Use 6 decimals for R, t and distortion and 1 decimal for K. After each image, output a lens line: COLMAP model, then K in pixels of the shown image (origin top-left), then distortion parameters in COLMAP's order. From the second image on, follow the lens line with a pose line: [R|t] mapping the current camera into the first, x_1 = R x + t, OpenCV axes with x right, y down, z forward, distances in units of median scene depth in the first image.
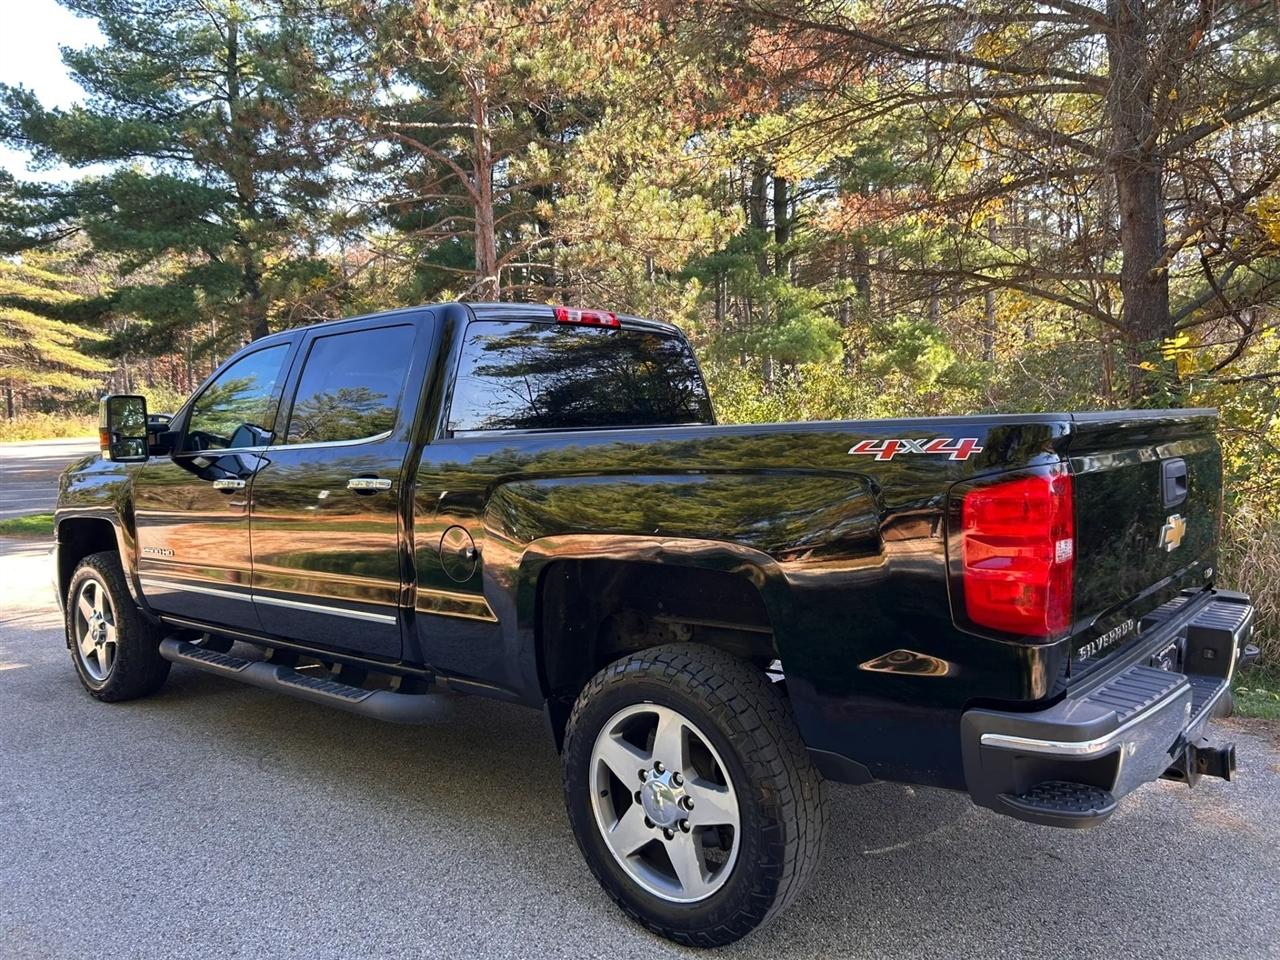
lens RADIAL K [[971.5, 0, 645.2], [0, 971.5, 470.3], [0, 0, 1]] dist [0.041446, -0.041715]
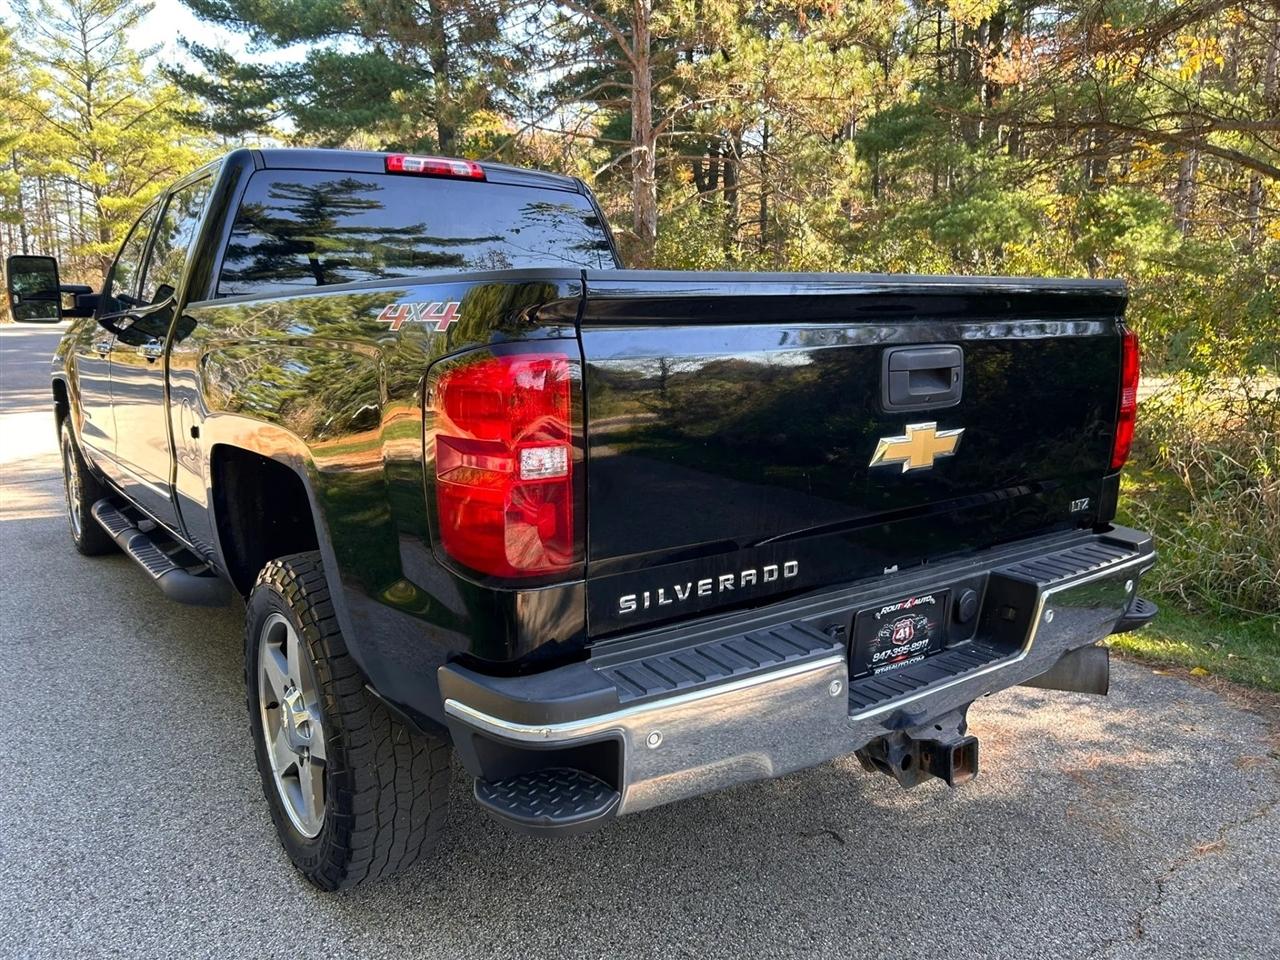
lens RADIAL K [[971.5, 0, 640.8], [0, 971.5, 471.7], [0, 0, 1]] dist [0.041446, -0.041715]
pose [[0.971624, 0.058642, -0.229148, 0.409030], [-0.030860, 0.991928, 0.122993, -0.000509], [0.234510, -0.112431, 0.965590, 0.205653]]
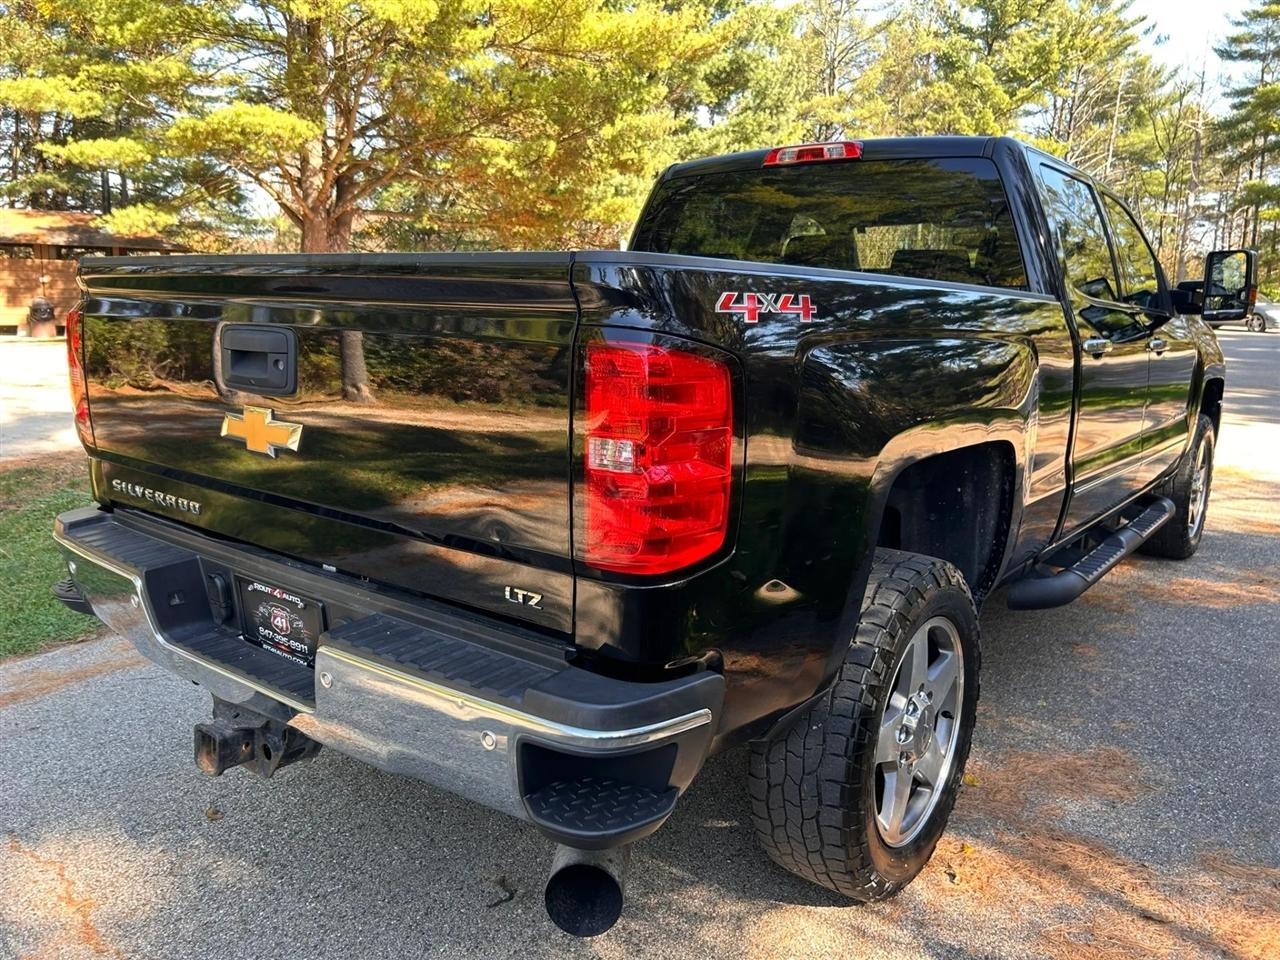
lens RADIAL K [[971.5, 0, 641.2], [0, 971.5, 470.4], [0, 0, 1]] dist [0.041446, -0.041715]
pose [[0.052671, 0.202406, -0.977884, 1.008064], [-0.067551, 0.977723, 0.198734, -0.054048], [0.996325, 0.055590, 0.065170, 0.994445]]
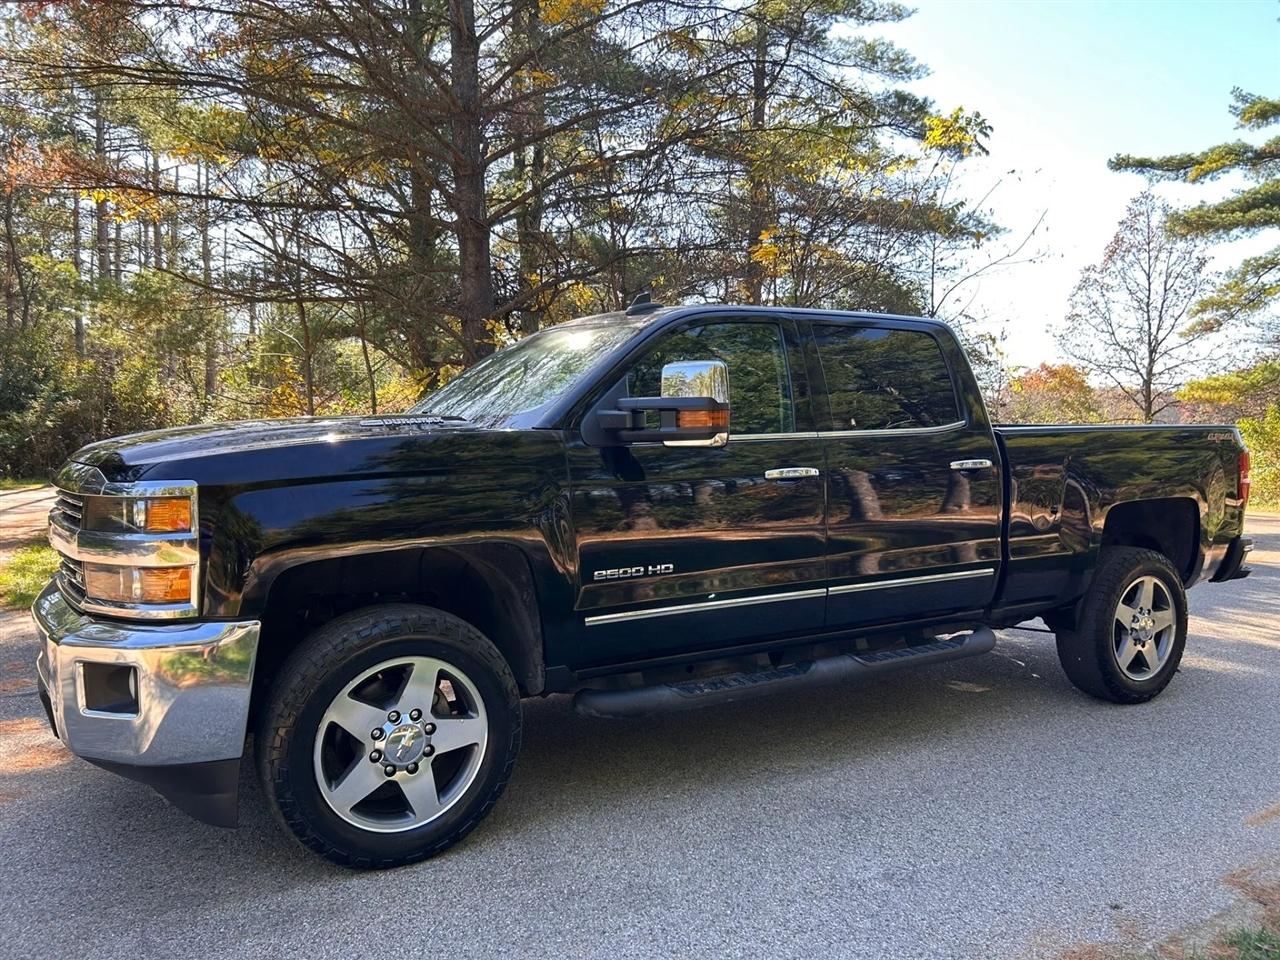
lens RADIAL K [[977.4, 0, 659.6], [0, 977.4, 453.5], [0, 0, 1]] dist [0.046455, -0.047507]
pose [[0.309309, 0.002459, 0.950958, -1.654347], [0.028197, 0.999533, -0.011756, 0.003598], [-0.950543, 0.030451, 0.309096, 1.038845]]
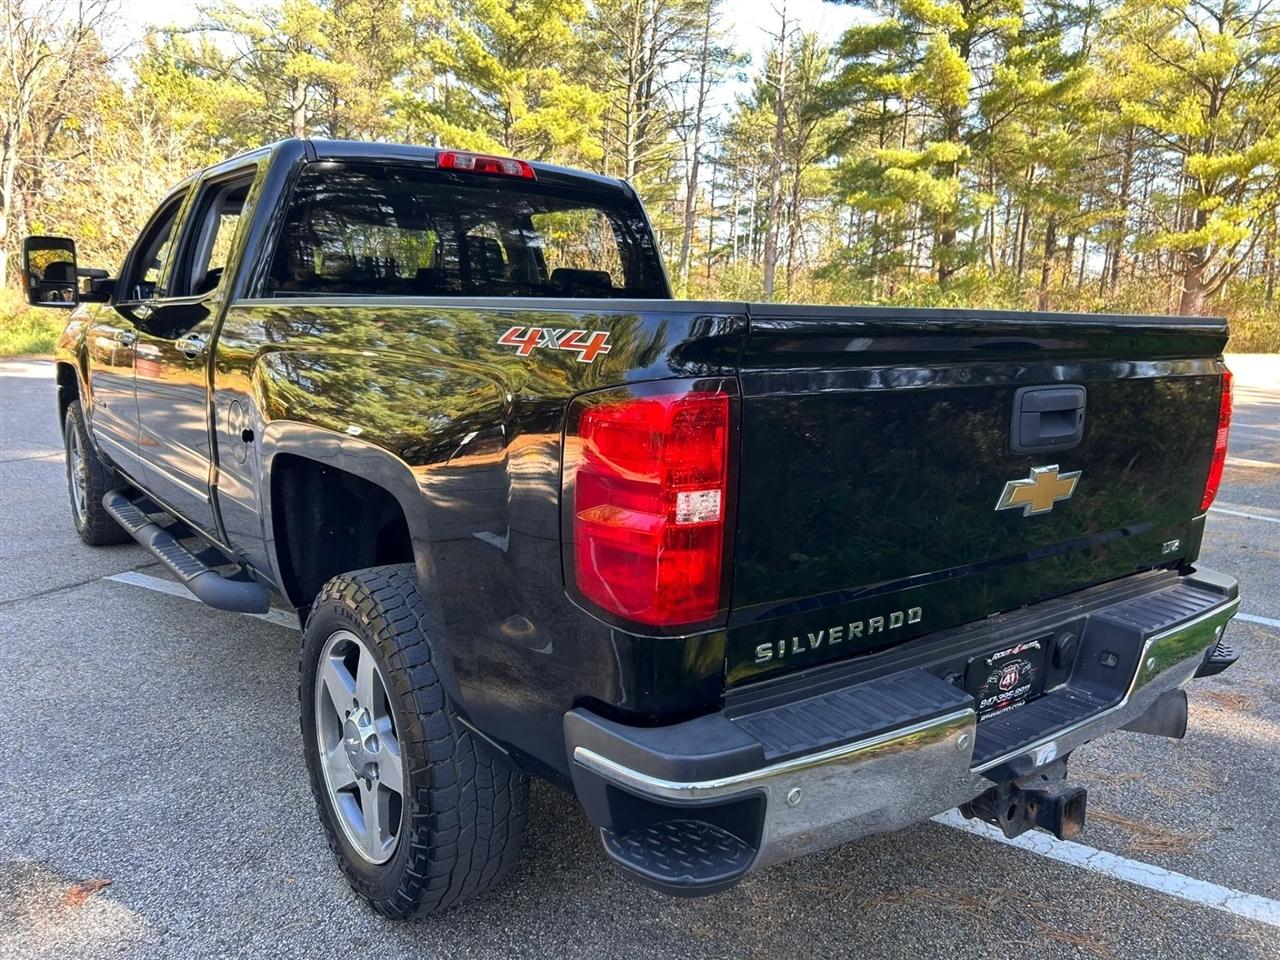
lens RADIAL K [[971.5, 0, 631.6], [0, 971.5, 485.4], [0, 0, 1]] dist [0.041446, -0.041715]
pose [[0.973802, 0.096868, -0.205735, 0.322116], [-0.067816, 0.987273, 0.143853, -0.016544], [0.217051, -0.126132, 0.967977, 0.210957]]
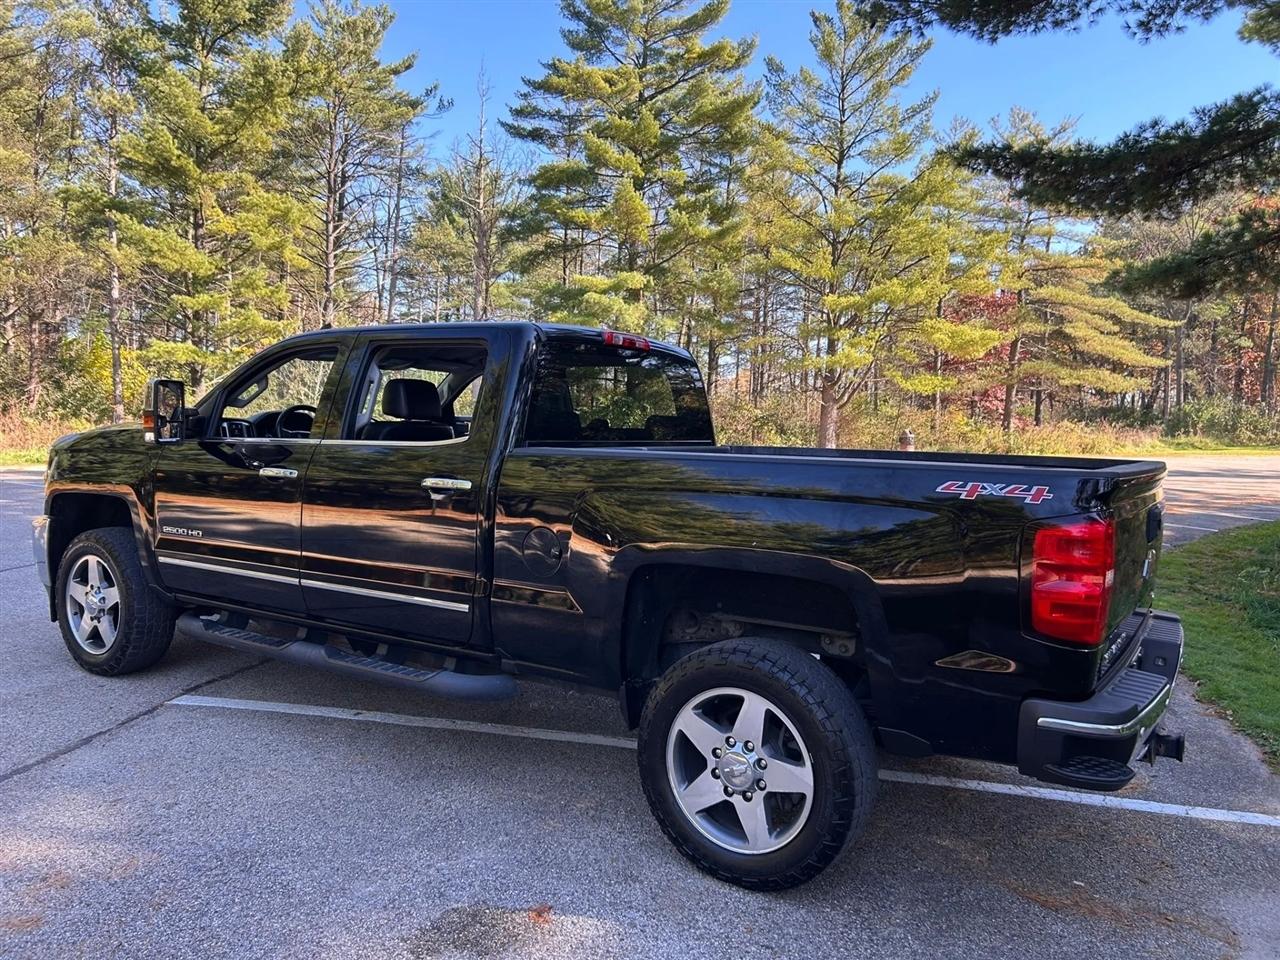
lens RADIAL K [[971.5, 0, 637.1], [0, 971.5, 493.5], [0, 0, 1]] dist [0.041446, -0.041715]
pose [[0.989325, 0.054225, 0.135260, -0.228860], [-0.058323, 0.997946, 0.026513, -0.017141], [-0.133544, -0.034119, 0.990455, -0.118515]]
